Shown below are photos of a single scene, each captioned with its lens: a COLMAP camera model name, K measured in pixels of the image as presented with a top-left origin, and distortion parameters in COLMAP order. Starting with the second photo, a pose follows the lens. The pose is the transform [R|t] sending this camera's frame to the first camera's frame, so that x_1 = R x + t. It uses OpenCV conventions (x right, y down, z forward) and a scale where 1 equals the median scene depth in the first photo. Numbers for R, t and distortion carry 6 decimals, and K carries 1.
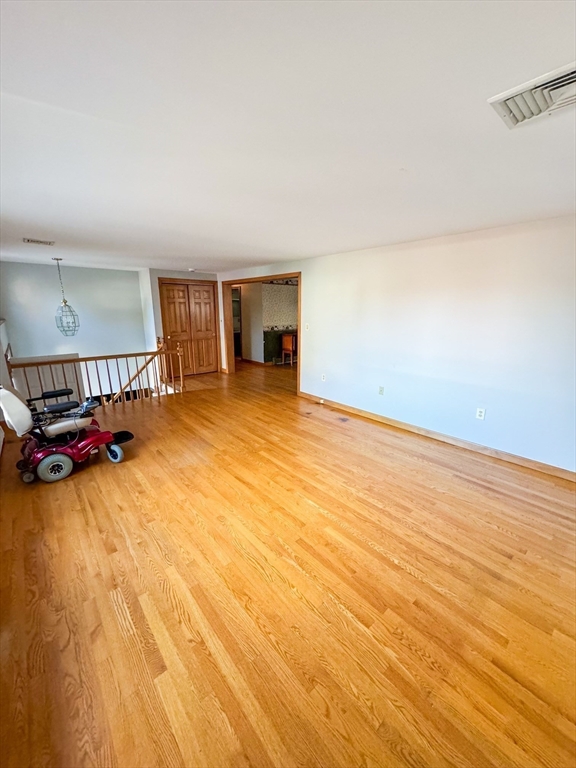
lens RADIAL K [[310.4, 0, 288.3], [0, 310.4, 381.0], [0, 0, 1]] dist [0.000760, -0.000198]
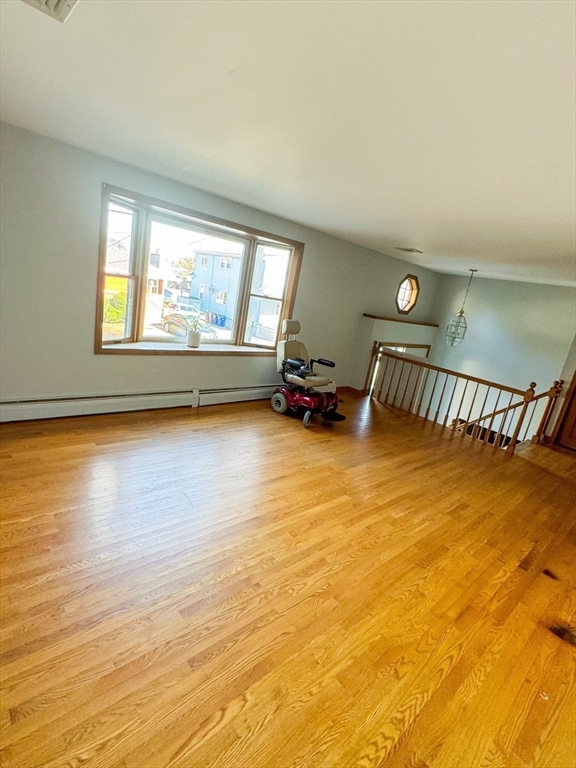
lens RADIAL K [[377.9, 0, 287.2], [0, 377.9, 381.4], [0, 0, 1]] dist [0.004073, -0.000014]
pose [[0.011075, 0.239550, -0.970821, 0.603690], [-0.394314, 0.893252, 0.215911, -0.128618], [0.918909, 0.380417, 0.104350, 0.572702]]
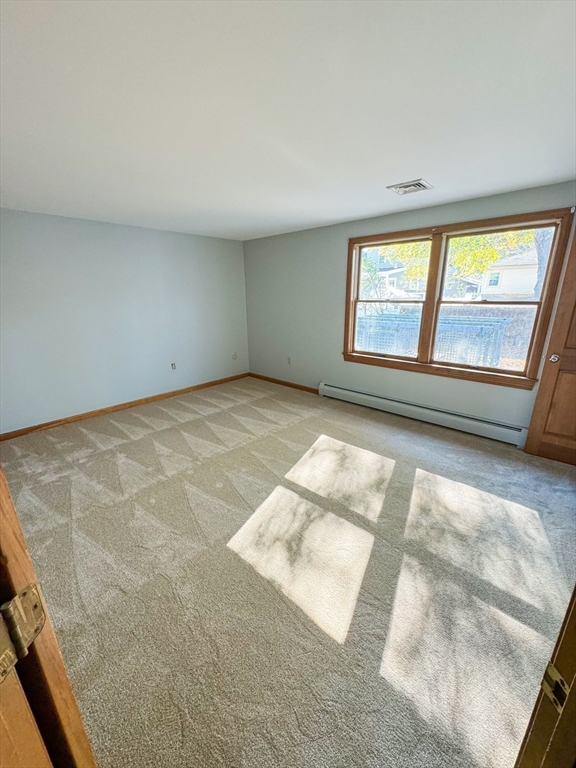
lens RADIAL K [[310.4, 0, 289.9], [0, 310.4, 384.9], [0, 0, 1]] dist [0.000760, -0.000198]
pose [[-0.994815, 0.037992, -0.094336, 0.073036], [-0.014269, 0.866285, 0.499346, -0.244846], [0.100693, 0.498103, -0.861252, 1.089072]]
